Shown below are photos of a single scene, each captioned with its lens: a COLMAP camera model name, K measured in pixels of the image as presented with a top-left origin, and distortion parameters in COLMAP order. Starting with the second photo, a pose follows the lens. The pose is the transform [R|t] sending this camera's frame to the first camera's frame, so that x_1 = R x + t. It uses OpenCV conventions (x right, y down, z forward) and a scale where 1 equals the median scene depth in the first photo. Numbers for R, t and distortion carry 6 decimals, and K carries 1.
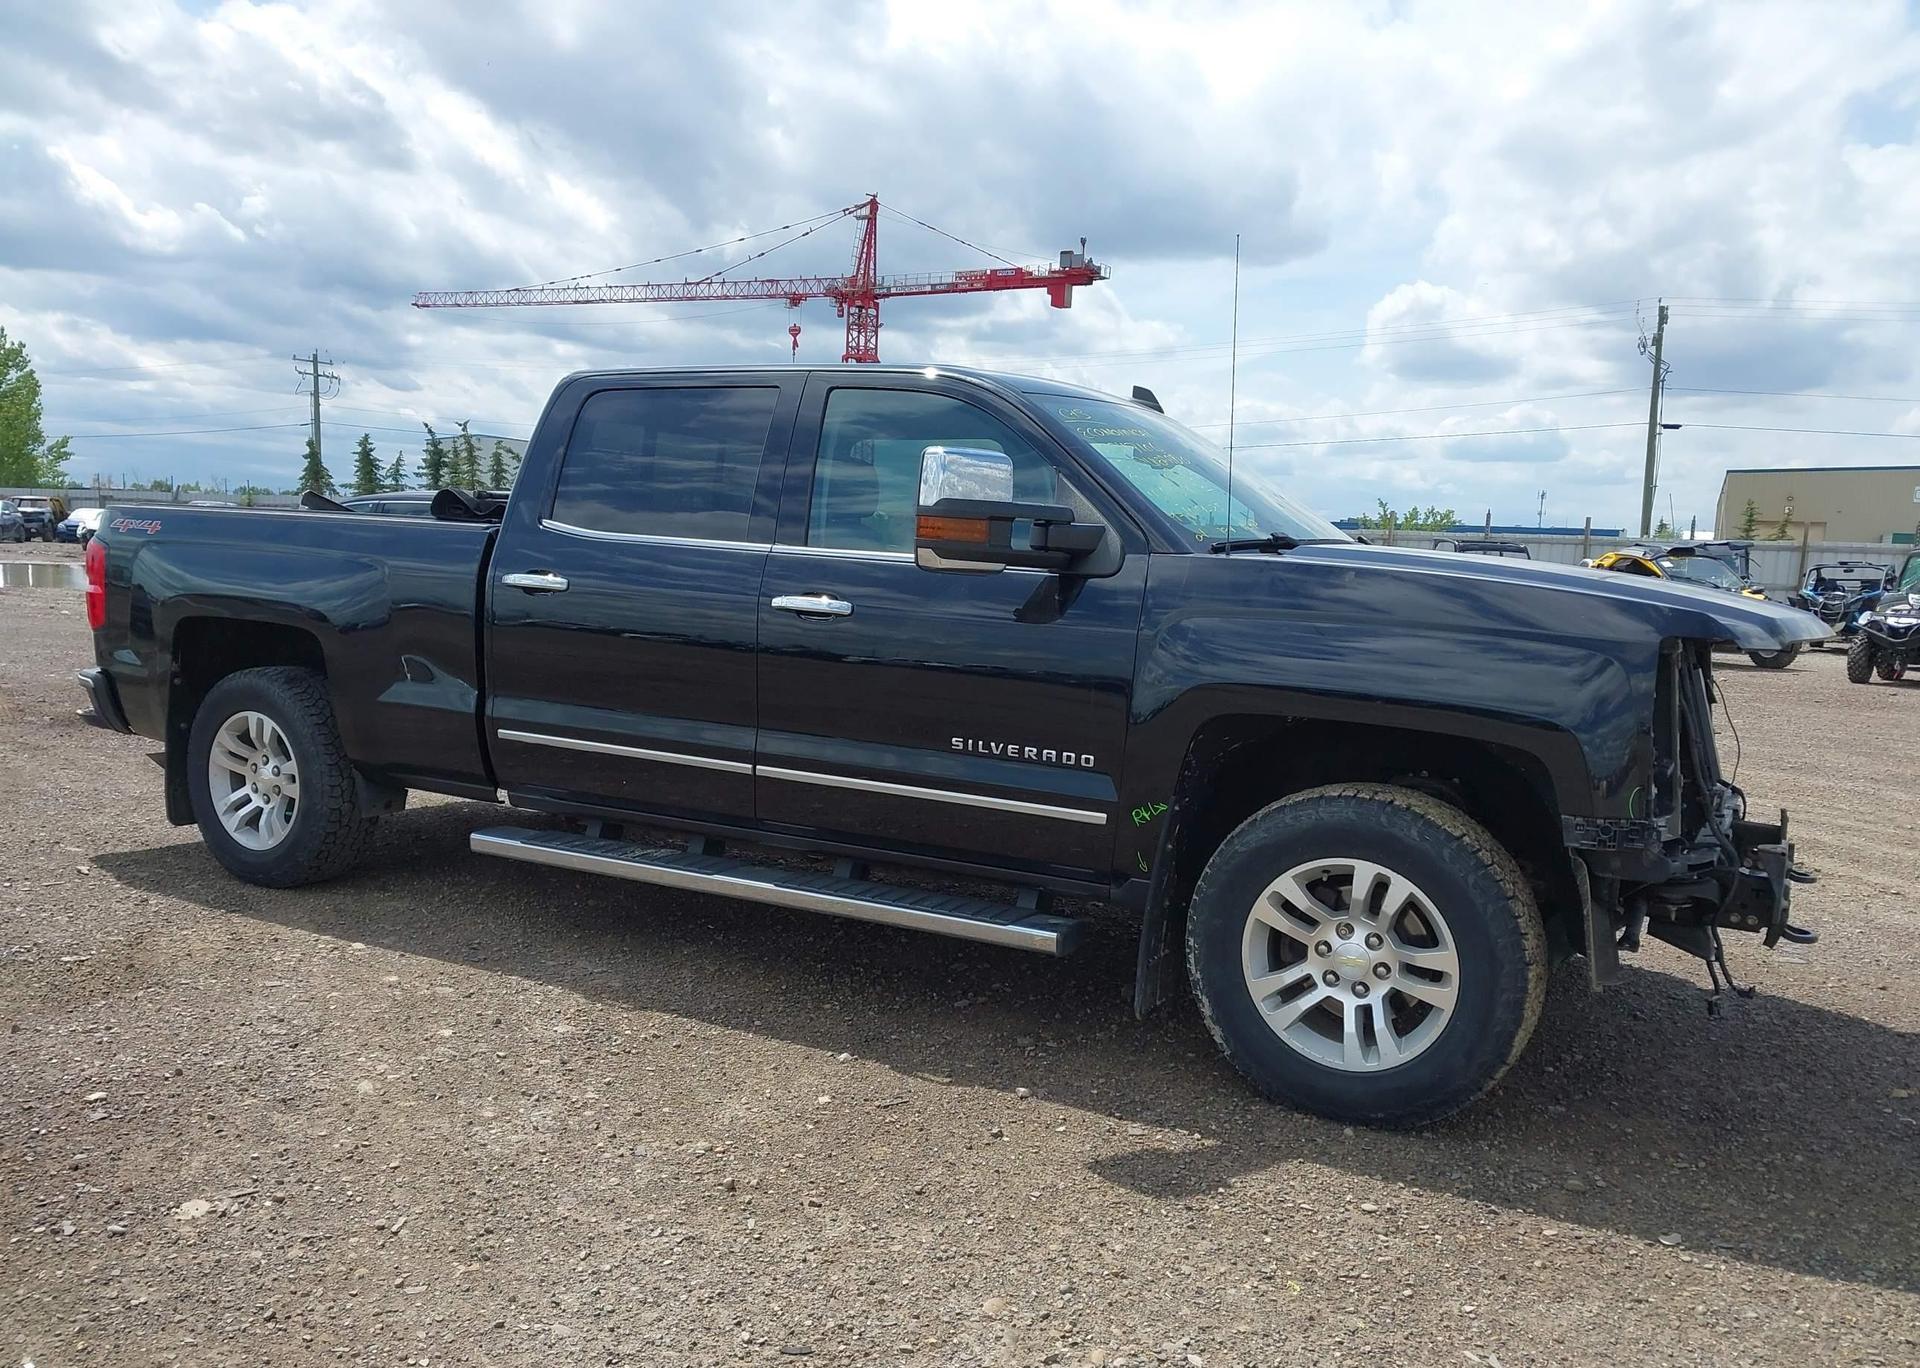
lens RADIAL K [[1502.1, 0, 961.3], [0, 1502.1, 724.8], [0, 0, 1]] dist [0.062615, -0.078345]
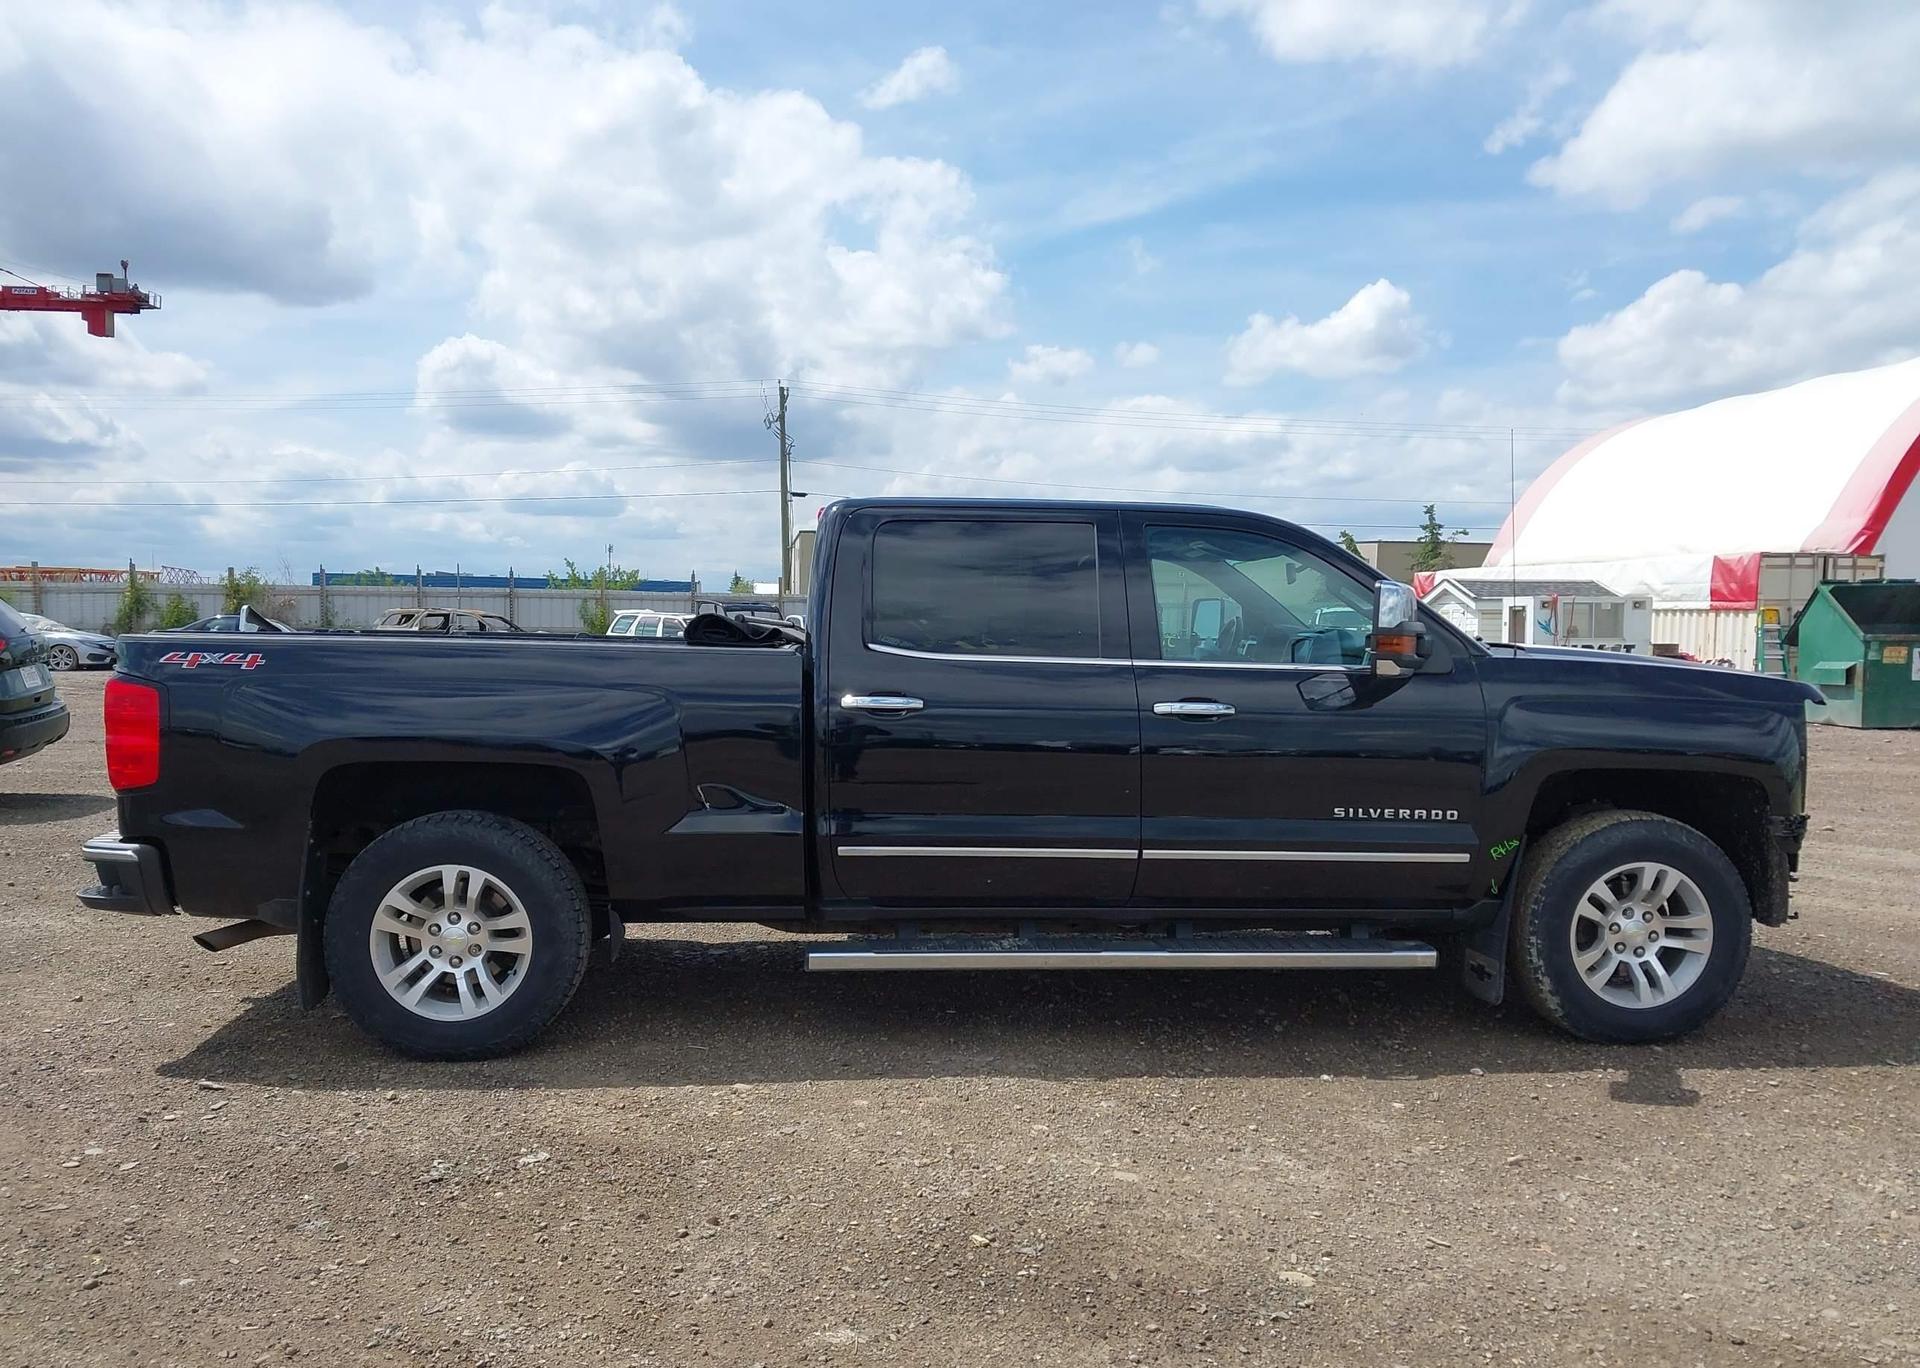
lens RADIAL K [[1518.6, 0, 955.4], [0, 1518.6, 727.5], [0, 0, 1]] dist [0.114992, -0.239118]
pose [[0.824098, -0.067379, 0.562426, -0.082826], [0.085920, 0.996281, -0.006541, -0.006571], [-0.559893, 0.053714, 0.826822, 0.009760]]
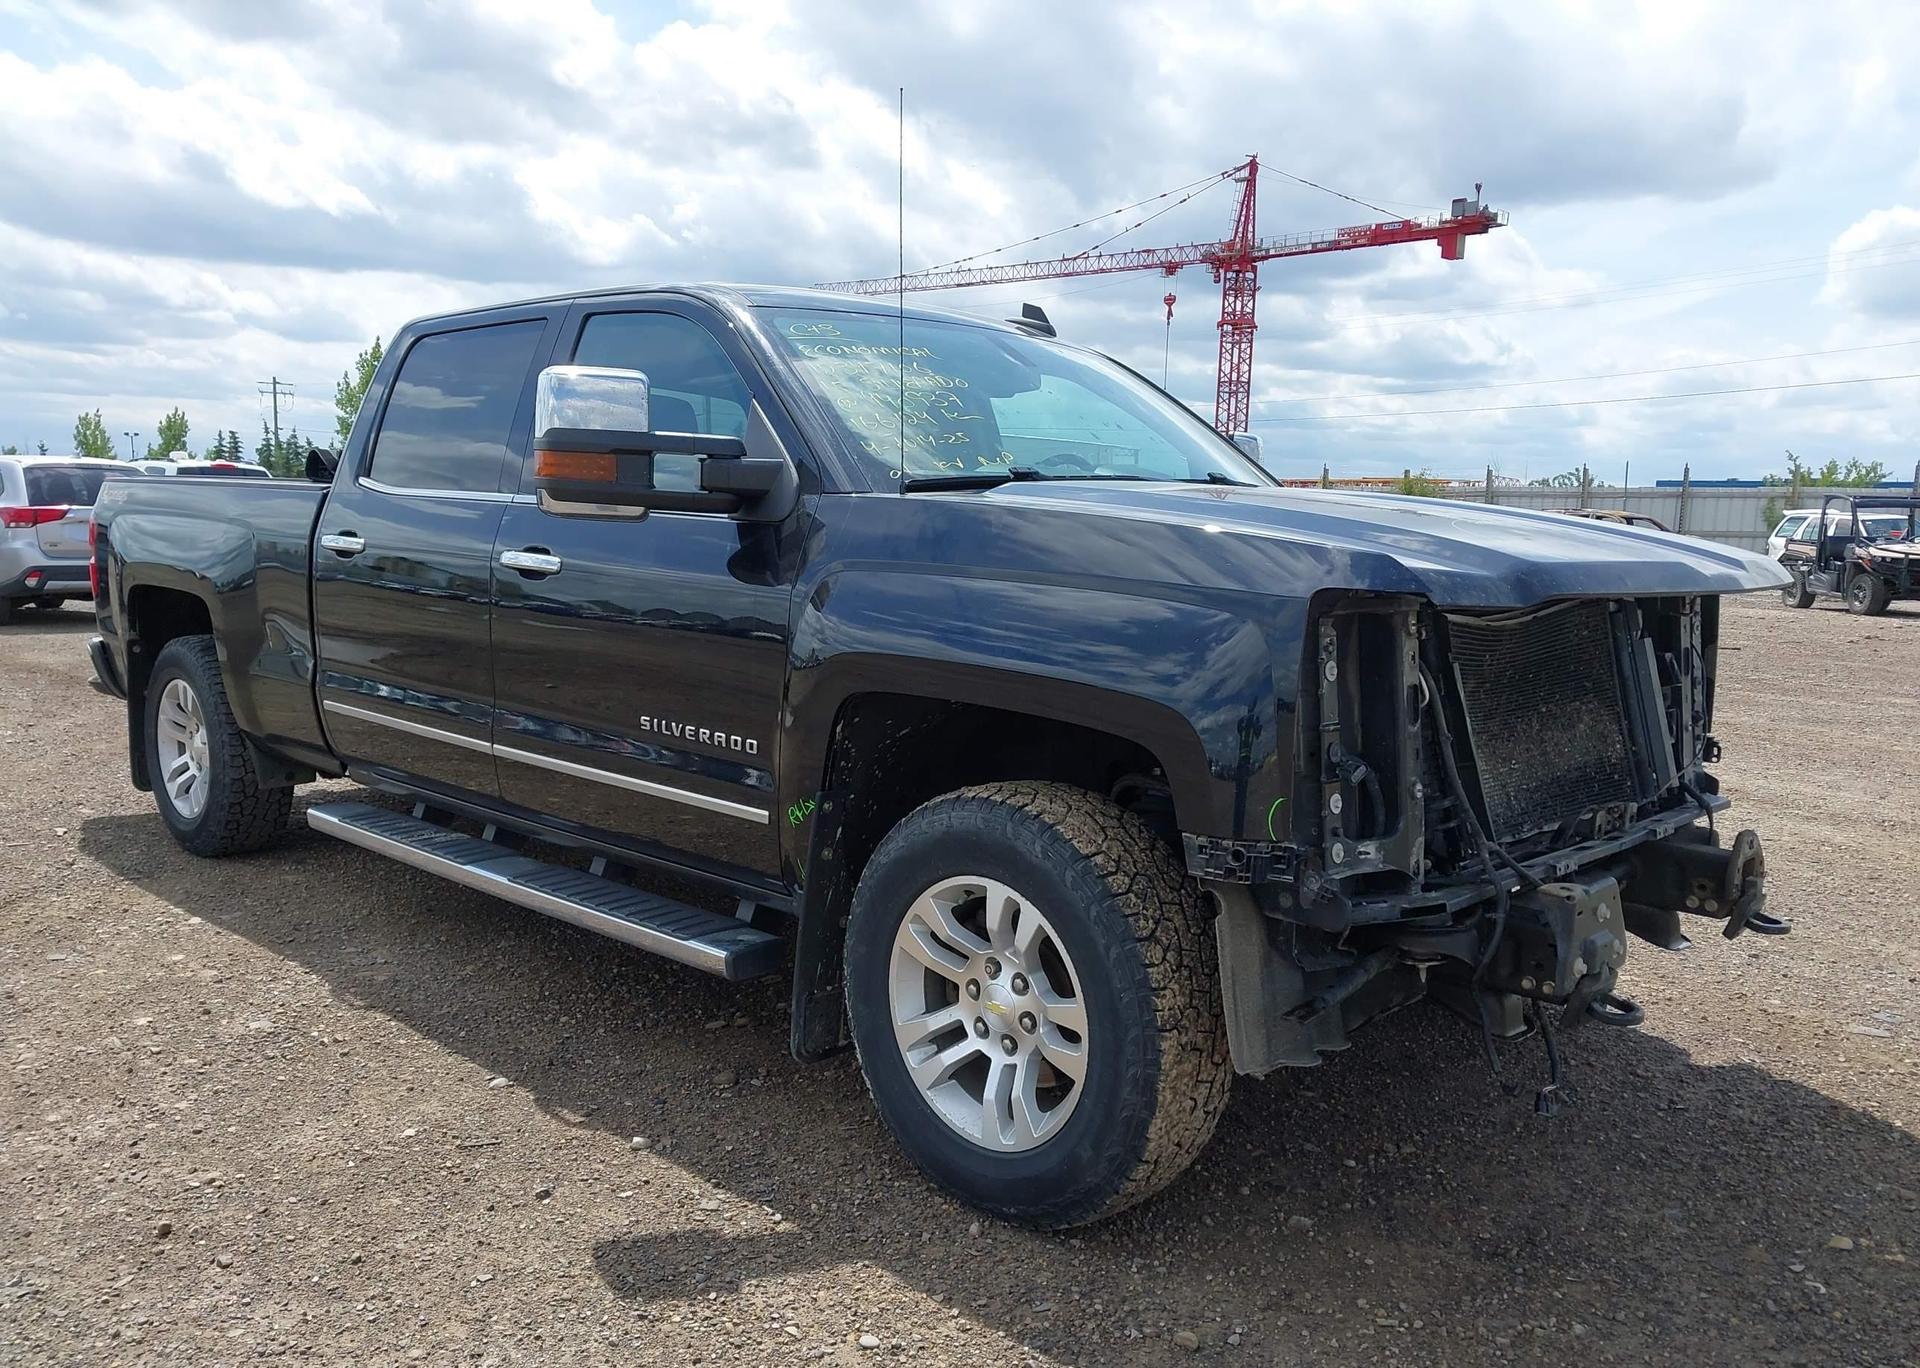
lens RADIAL K [[1531.5, 0, 967.3], [0, 1531.5, 687.5], [0, 0, 1]] dist [0.013338, -0.004783]
pose [[0.968117, 0.010911, -0.250262, 0.032869], [-0.013302, 0.999881, -0.007862, -0.000260], [0.250146, 0.010940, 0.968146, 0.017022]]
